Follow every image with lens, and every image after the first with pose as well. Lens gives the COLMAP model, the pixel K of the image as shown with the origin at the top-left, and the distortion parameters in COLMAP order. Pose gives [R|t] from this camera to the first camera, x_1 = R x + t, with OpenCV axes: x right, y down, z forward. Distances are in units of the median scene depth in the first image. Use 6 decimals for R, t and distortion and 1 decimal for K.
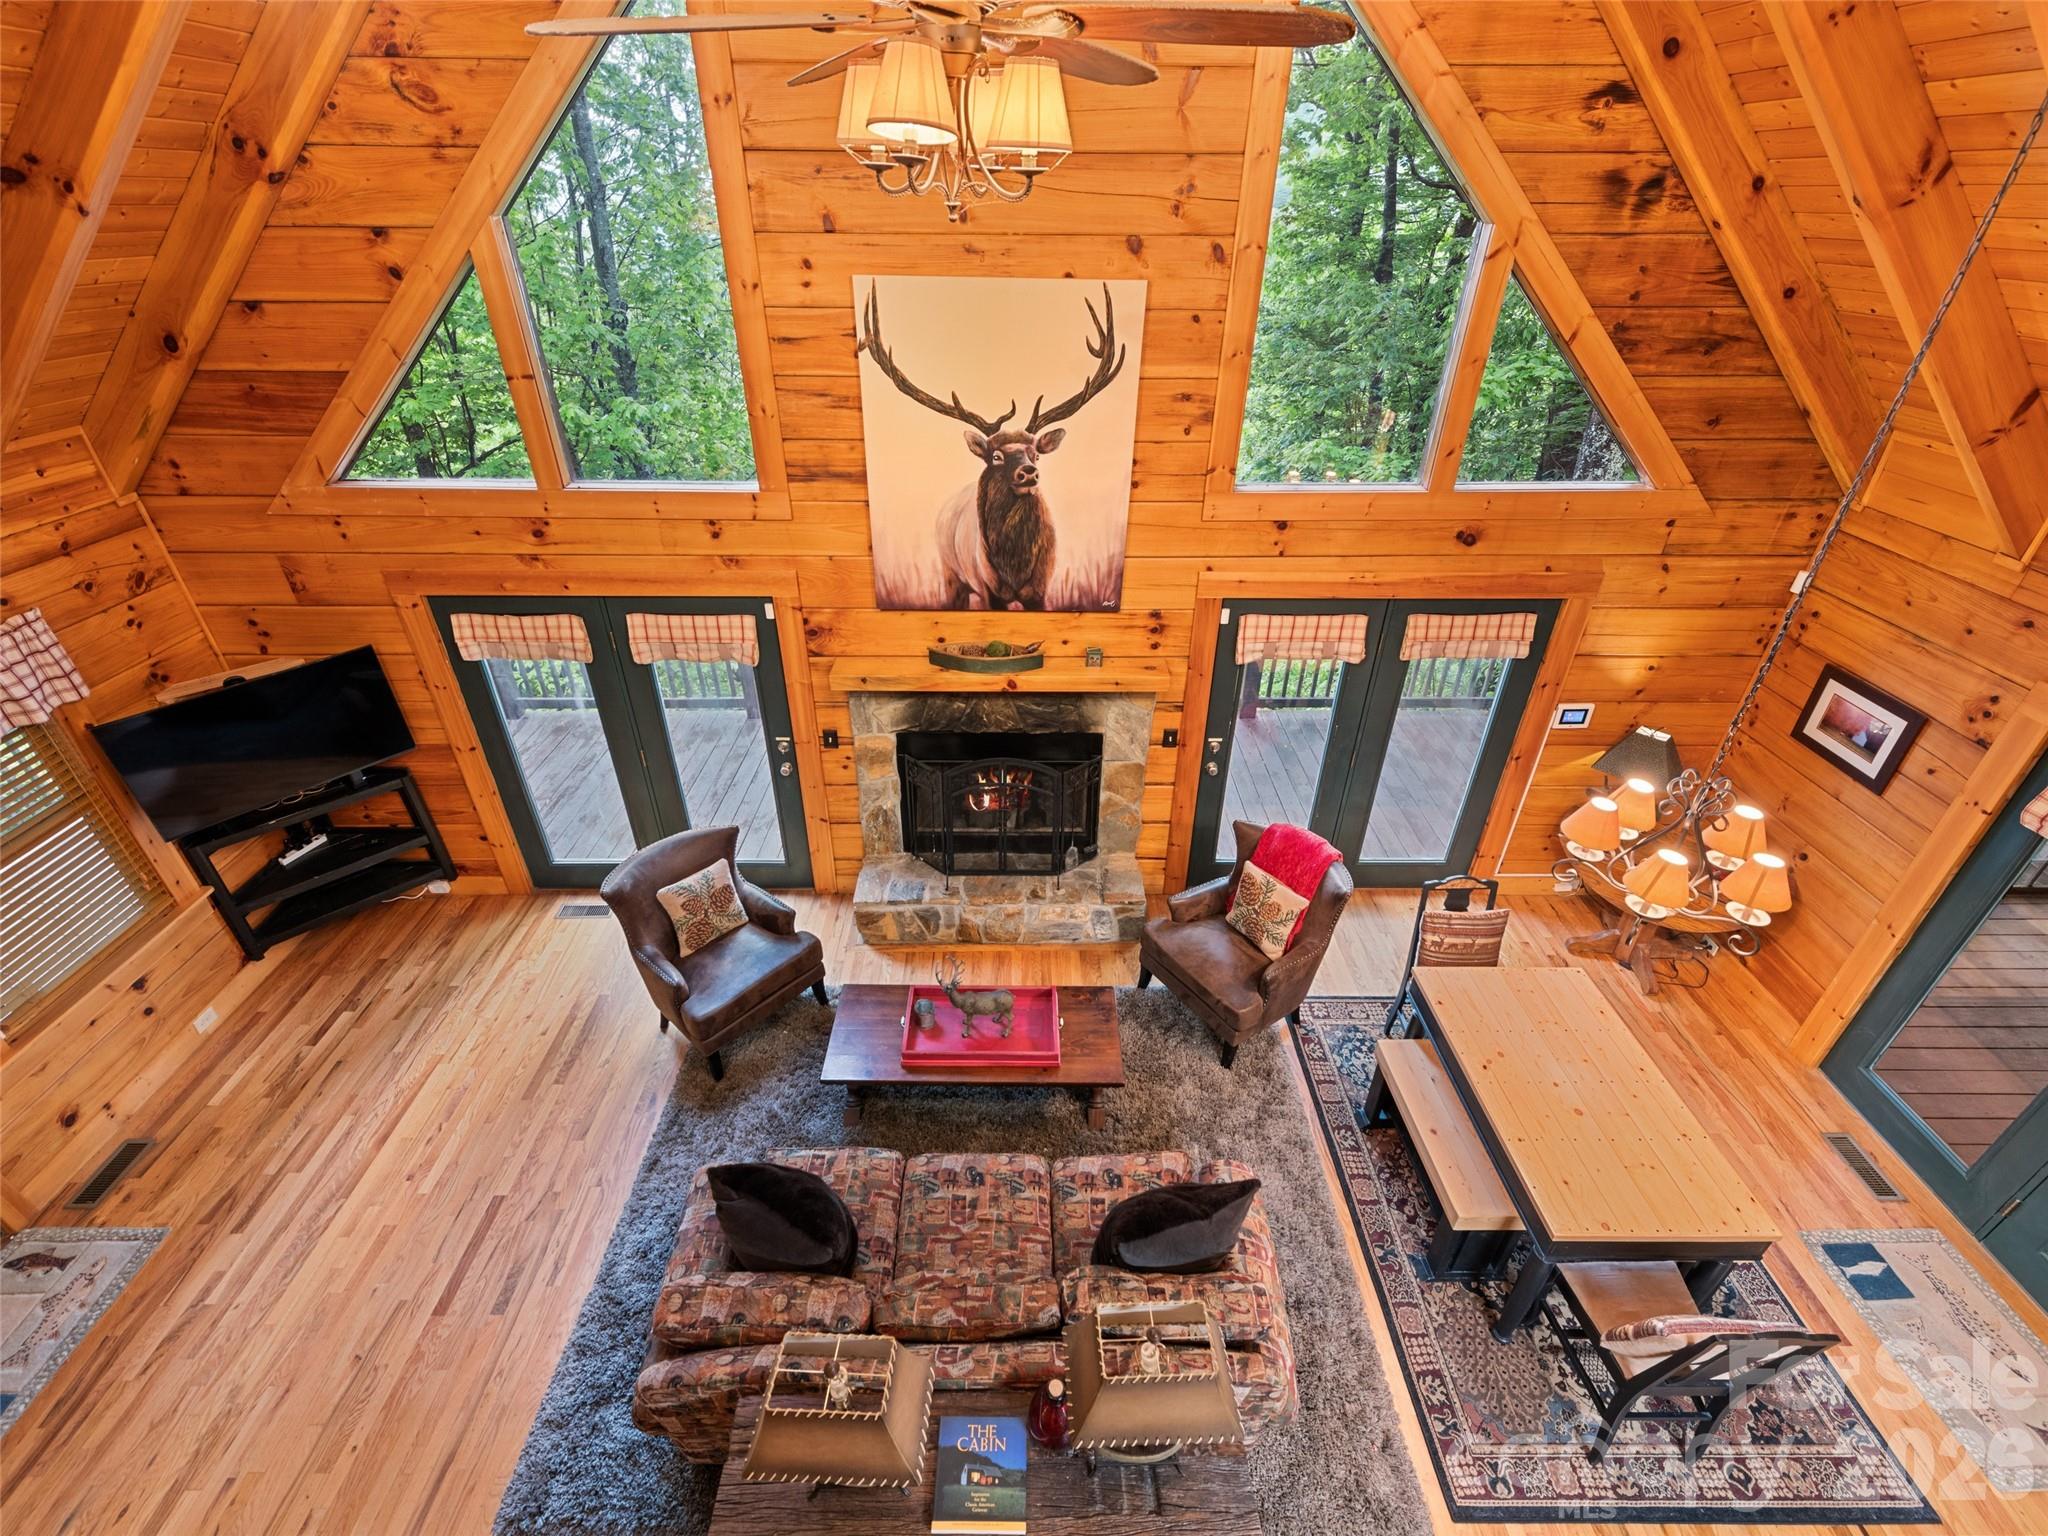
lens RADIAL K [[918.7, 0, 1000.0], [0, 918.7, 775.4], [0, 0, 1]] dist [0.017787, -0.006077]
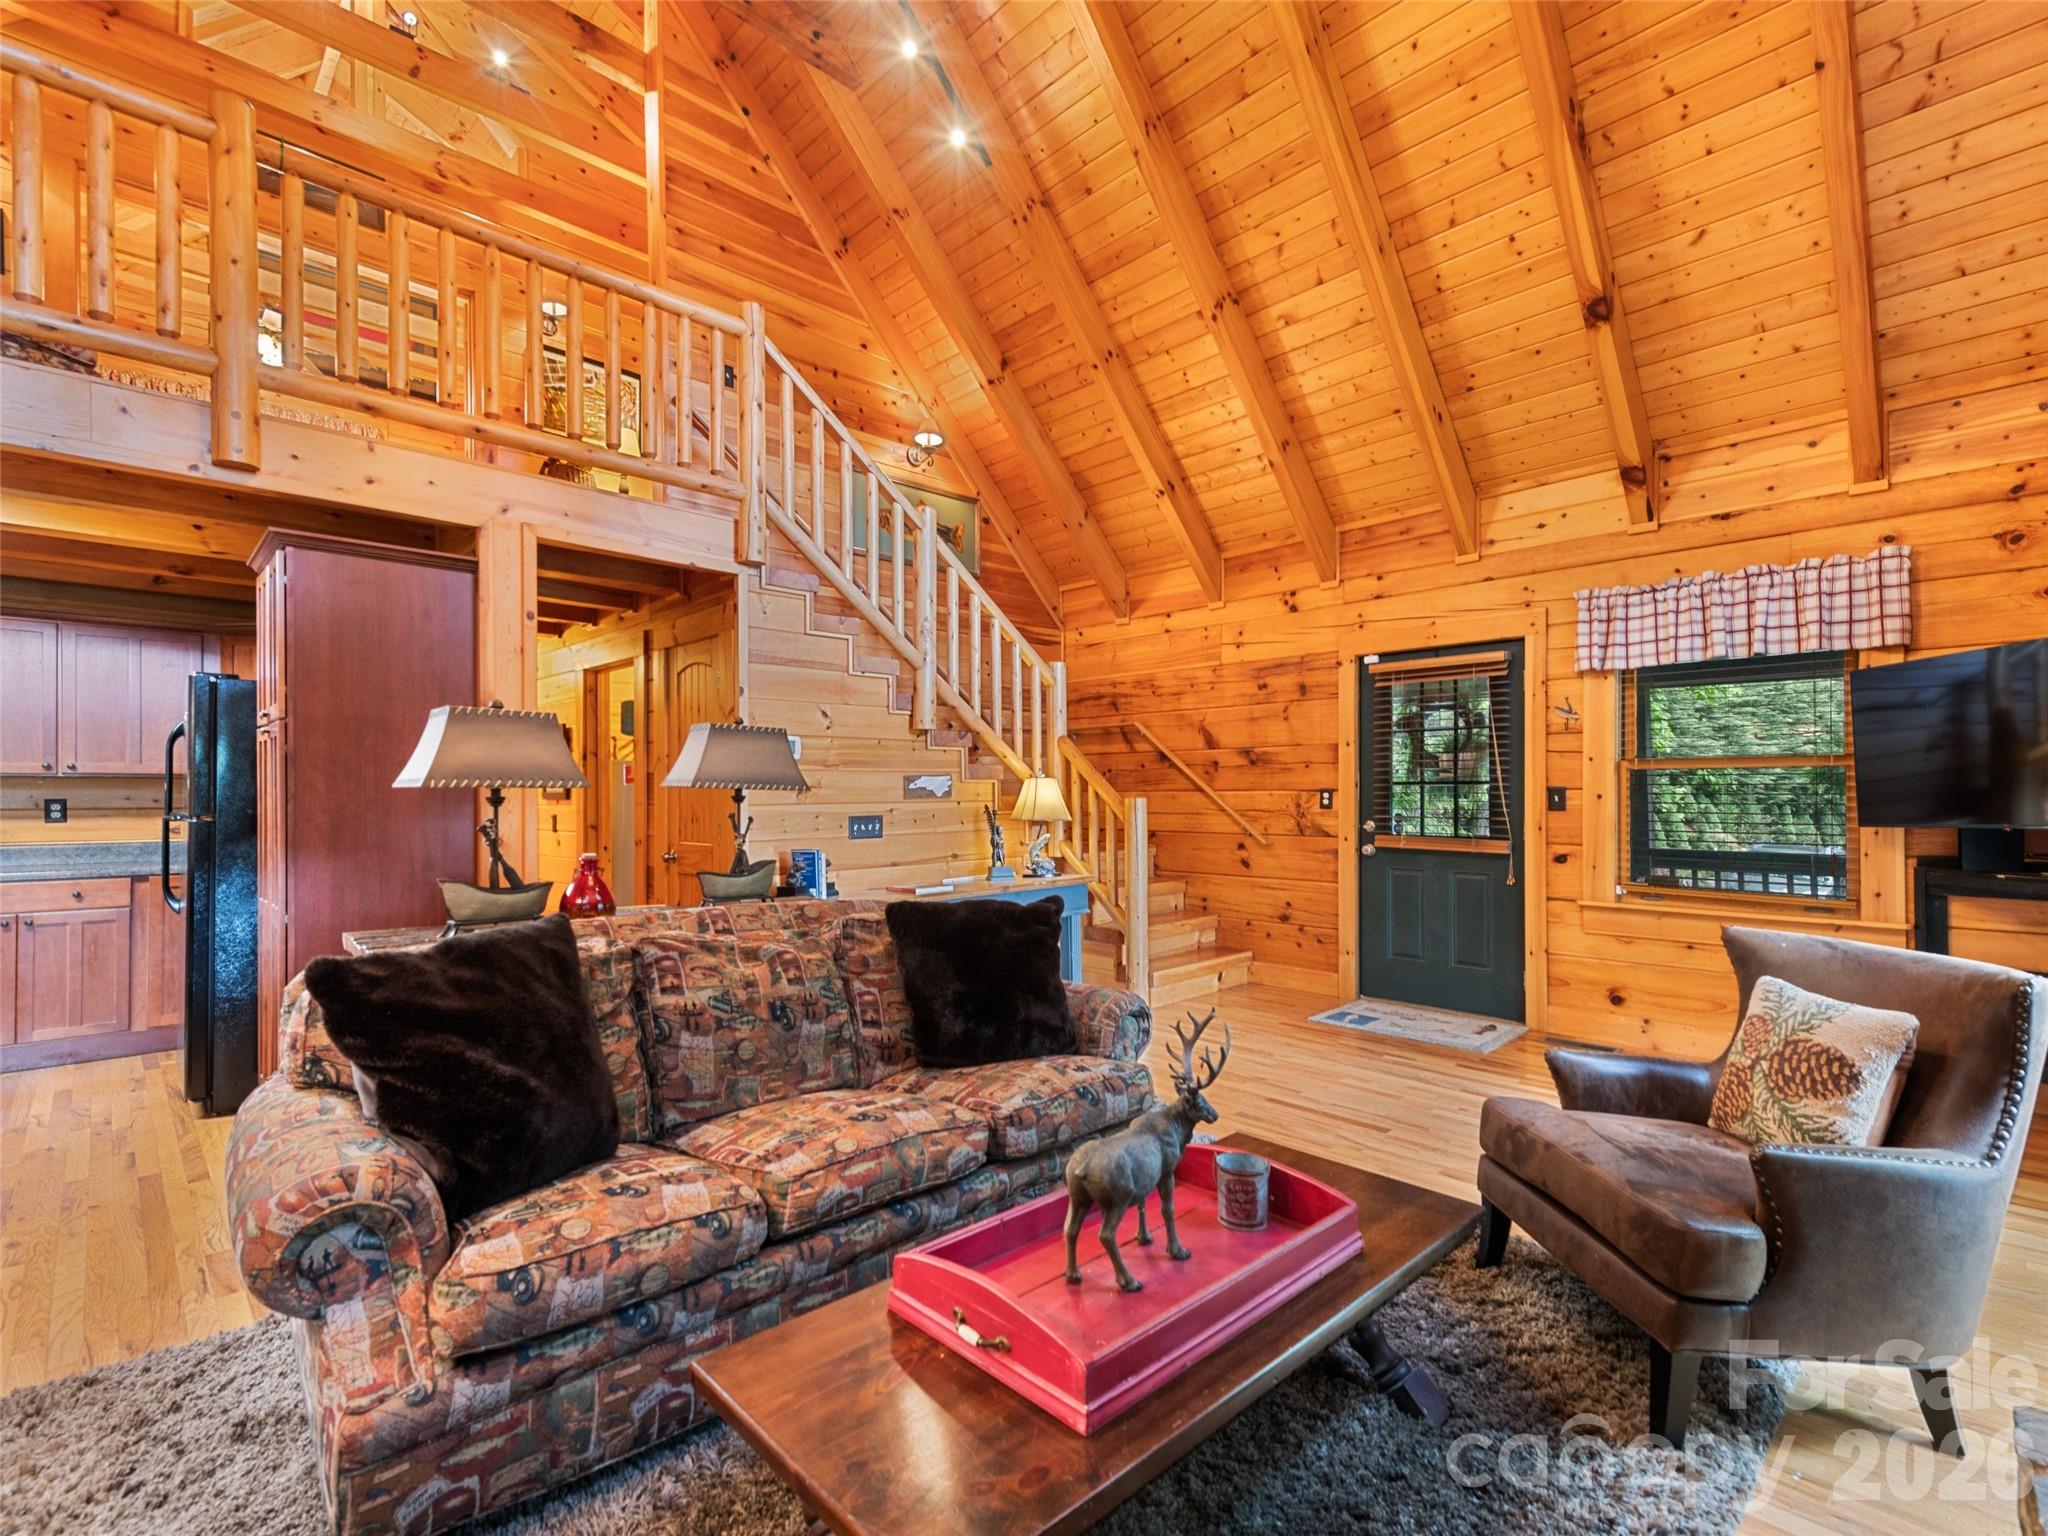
lens RADIAL K [[938.7, 0, 1023.9], [0, 938.7, 787.1], [0, 0, 1]] dist [0.010443, -0.004657]
pose [[-0.713958, 0.006235, -0.700161, 0.258175], [-0.370461, 0.845170, 0.385287, -0.007412], [0.594158, 0.534461, -0.601106, 1.055440]]
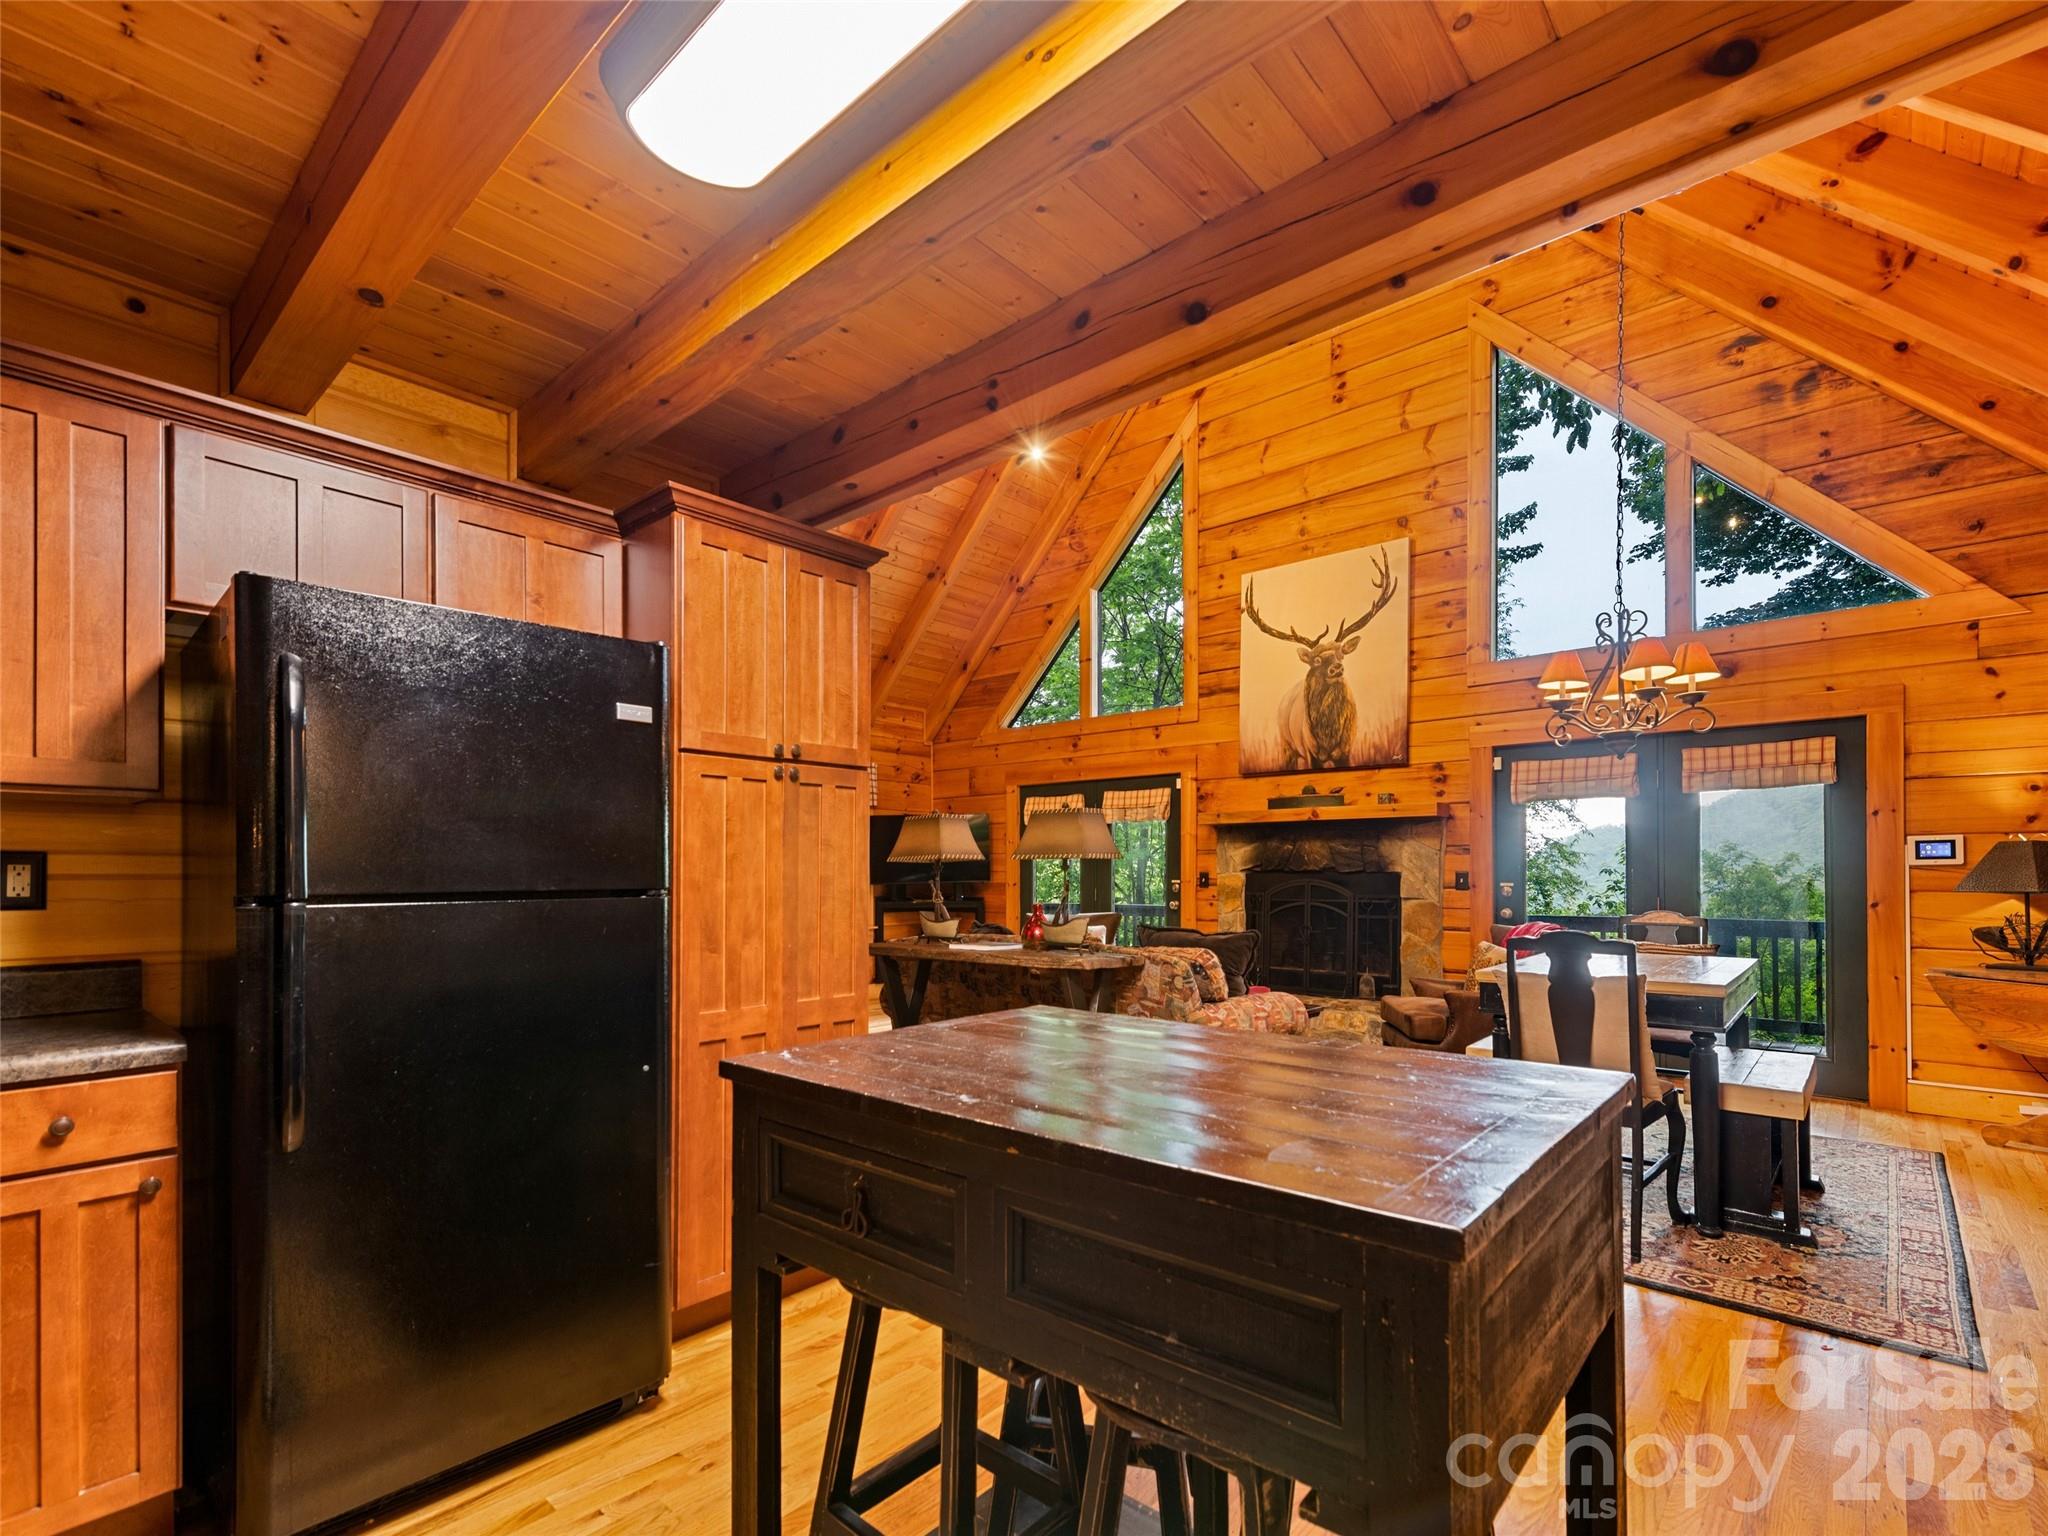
lens RADIAL K [[918.7, 0, 1033.4], [0, 918.7, 863.8], [0, 0, 1]] dist [0.017787, -0.006077]
pose [[0.744507, 0.003434, -0.667606, 0.636179], [-0.367768, 0.836691, -0.405827, 0.691781], [0.557186, 0.547665, 0.624185, -0.024252]]
